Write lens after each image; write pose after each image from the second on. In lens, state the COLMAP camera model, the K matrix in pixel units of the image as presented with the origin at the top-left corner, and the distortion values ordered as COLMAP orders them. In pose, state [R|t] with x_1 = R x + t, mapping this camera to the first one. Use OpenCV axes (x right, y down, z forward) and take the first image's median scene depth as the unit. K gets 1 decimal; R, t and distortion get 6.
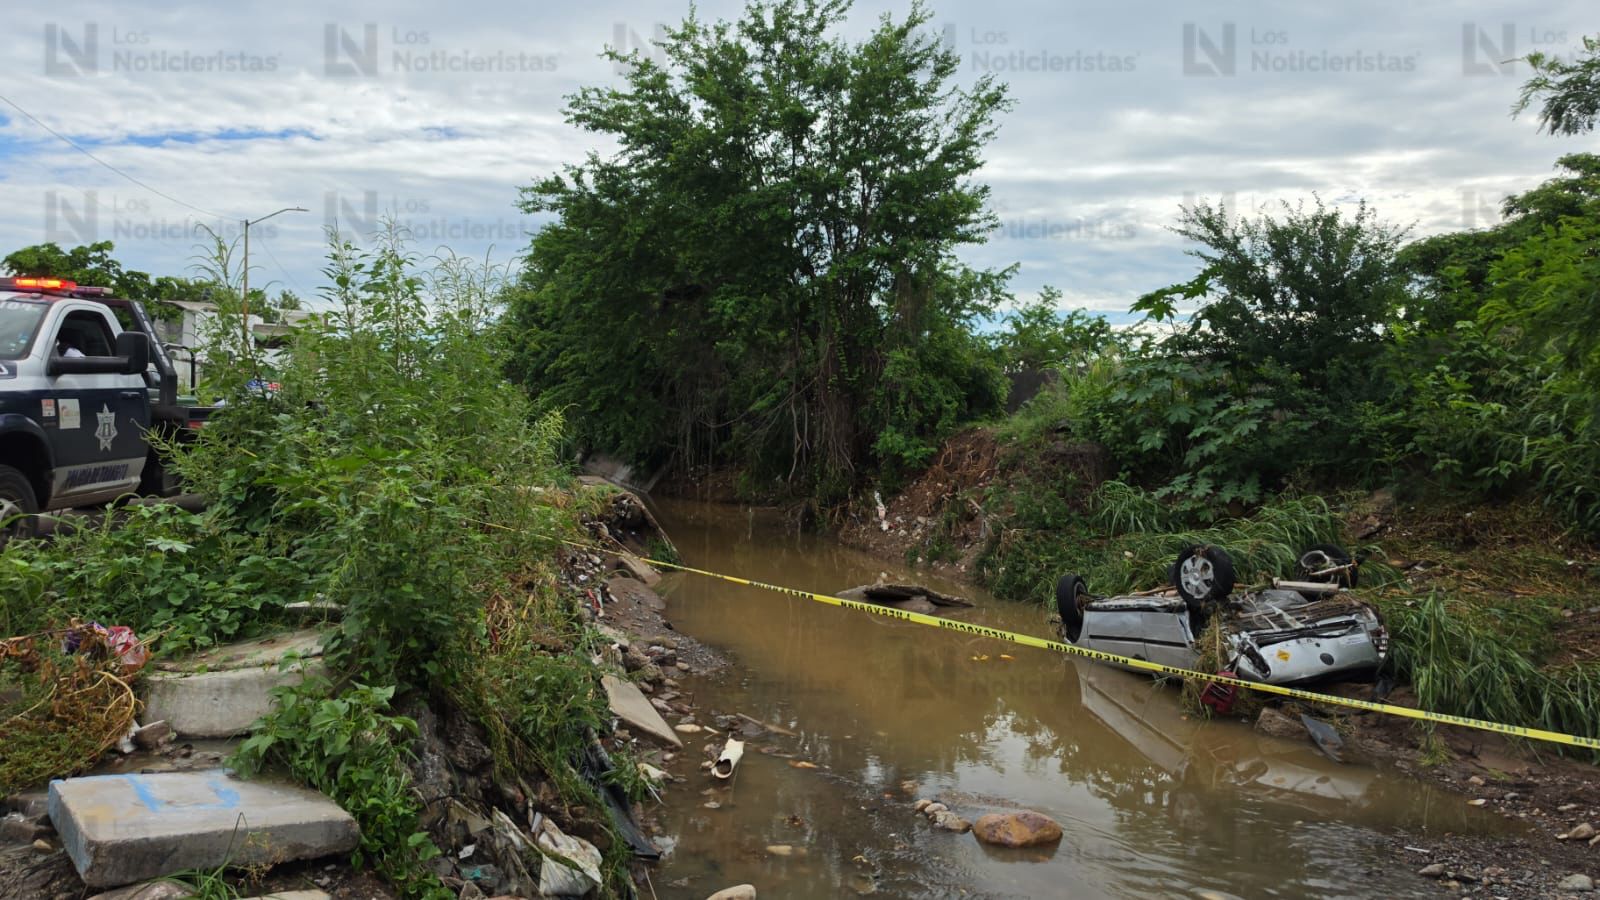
lens RADIAL K [[1075.9, 0, 795.2], [0, 1075.9, 465.6], [0, 0, 1]] dist [0.001921, -0.002791]
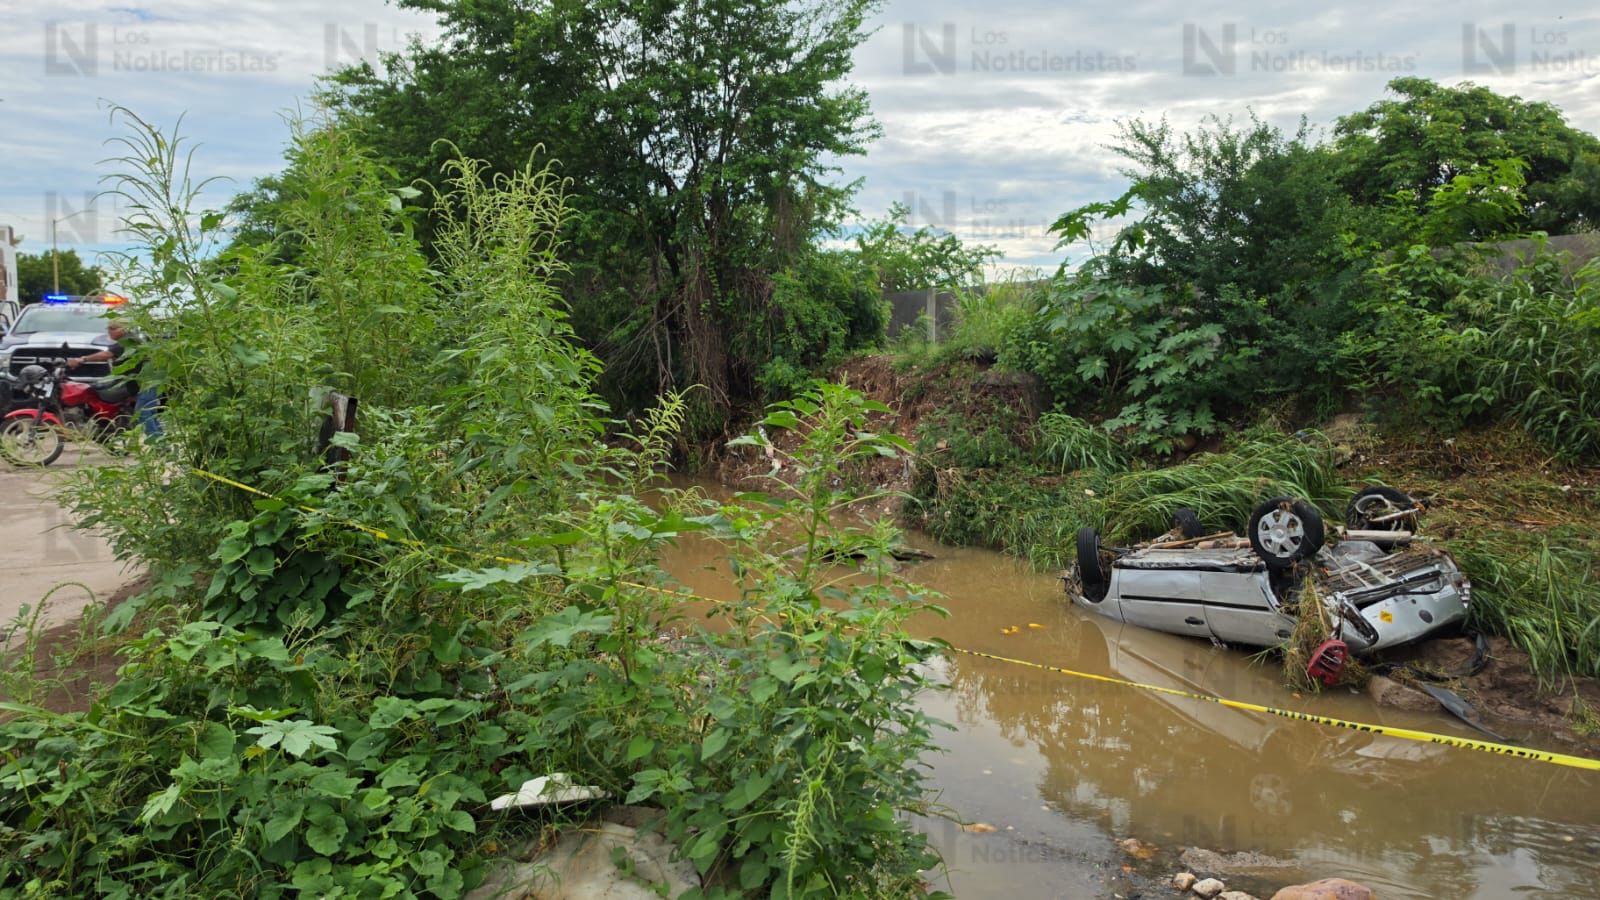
lens RADIAL K [[1072.6, 0, 815.9], [0, 1072.6, 446.3], [0, 0, 1]] dist [0.079343, -0.142858]
pose [[0.971410, -0.045003, 0.233102, -0.135023], [0.030609, 0.997415, 0.065007, -0.025767], [-0.235425, -0.056013, 0.970277, 0.133201]]
